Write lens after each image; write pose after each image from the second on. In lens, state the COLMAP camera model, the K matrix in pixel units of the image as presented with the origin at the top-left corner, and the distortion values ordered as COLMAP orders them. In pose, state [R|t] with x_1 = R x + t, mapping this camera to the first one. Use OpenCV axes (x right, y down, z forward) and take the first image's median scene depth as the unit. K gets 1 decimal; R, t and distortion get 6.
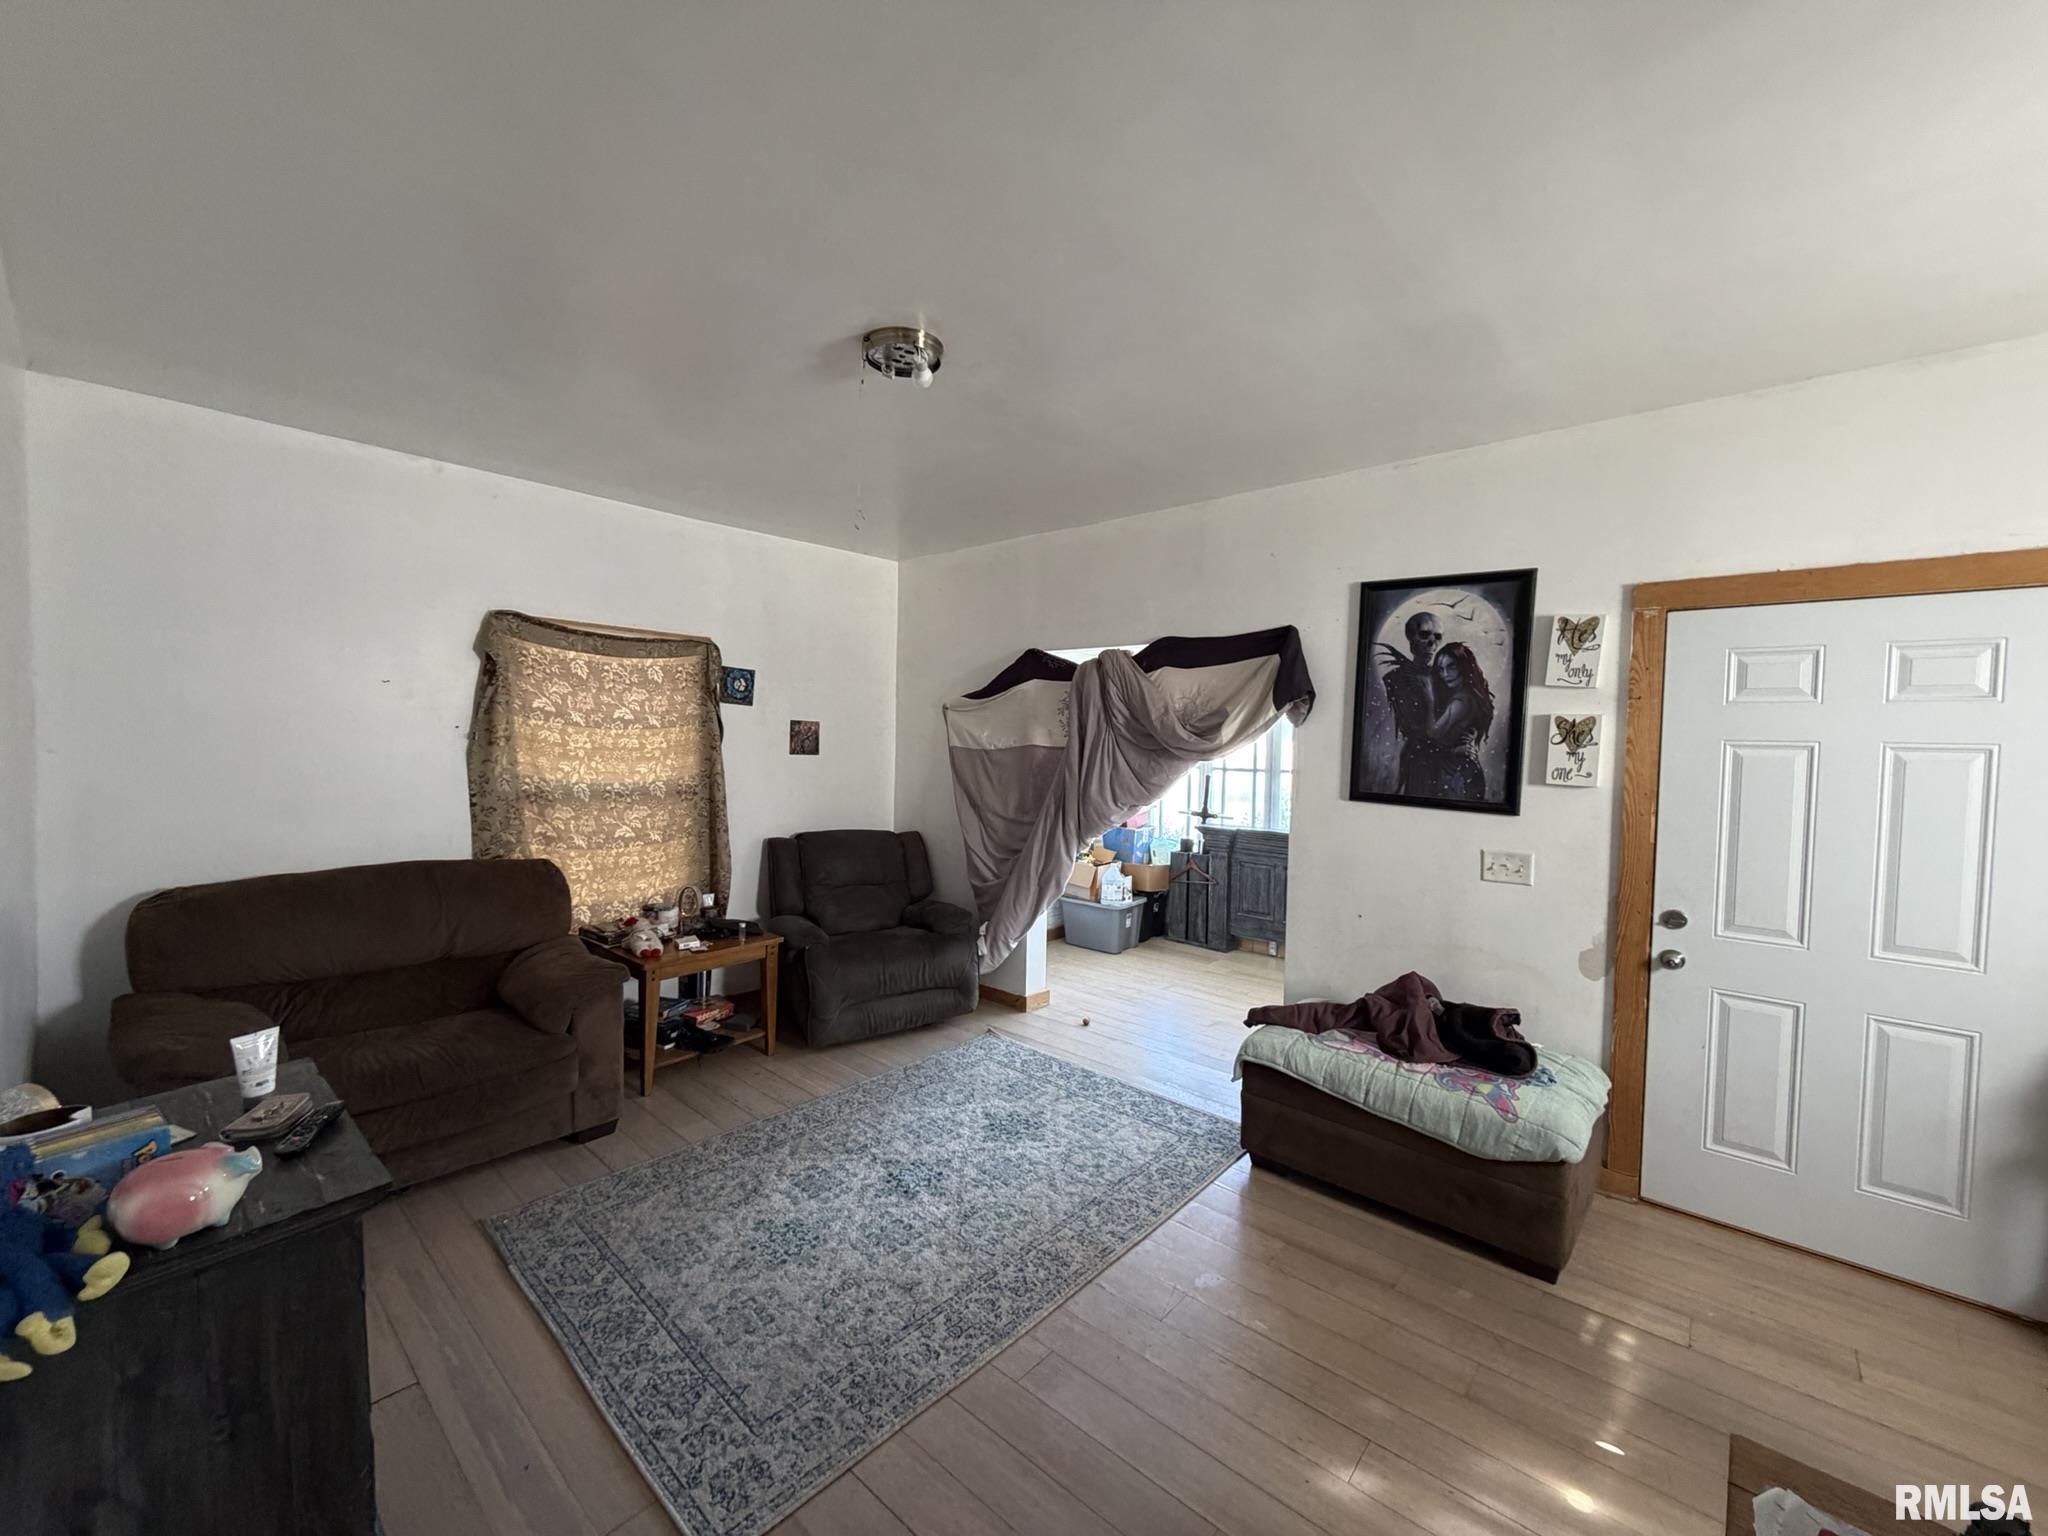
lens RADIAL K [[818.2, 0, 1032.1], [0, 818.2, 765.8], [0, 0, 1]] dist [0.000791, -0.000571]
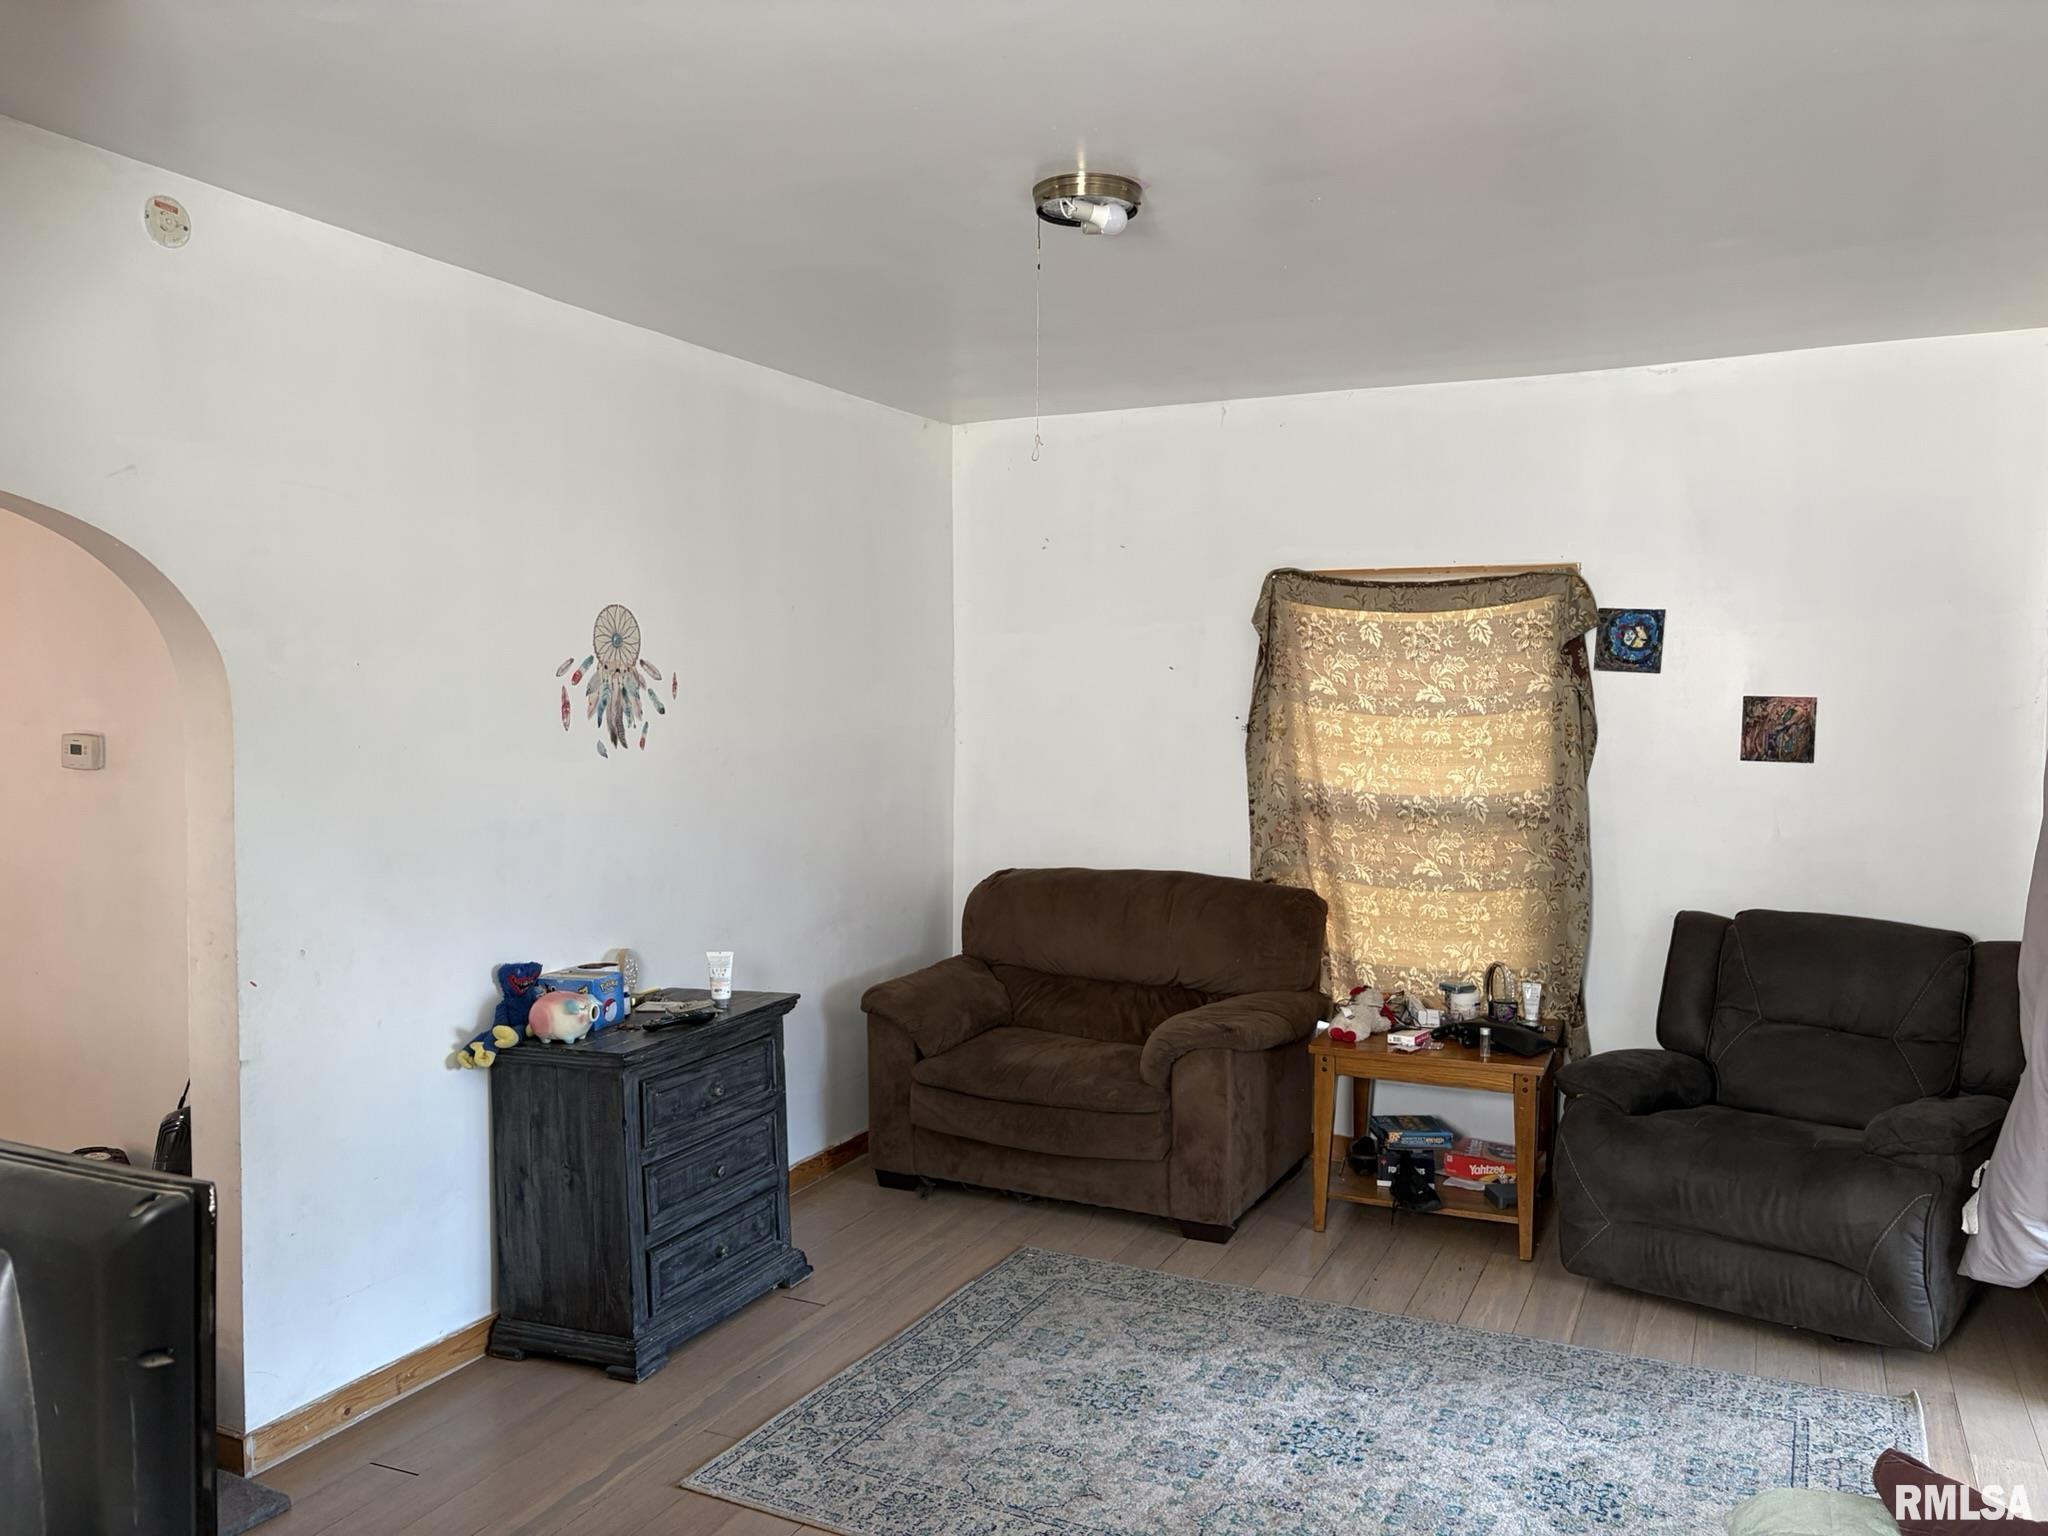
lens RADIAL K [[1559.4, 0, 1013.7], [0, 1559.4, 768.8], [0, 0, 1]] dist [0.041792, -0.043972]
pose [[0.261597, 0.022228, -0.964921, 0.684673], [-0.031308, 0.999404, 0.014535, -0.010234], [0.964669, 0.026408, 0.262137, 0.332671]]
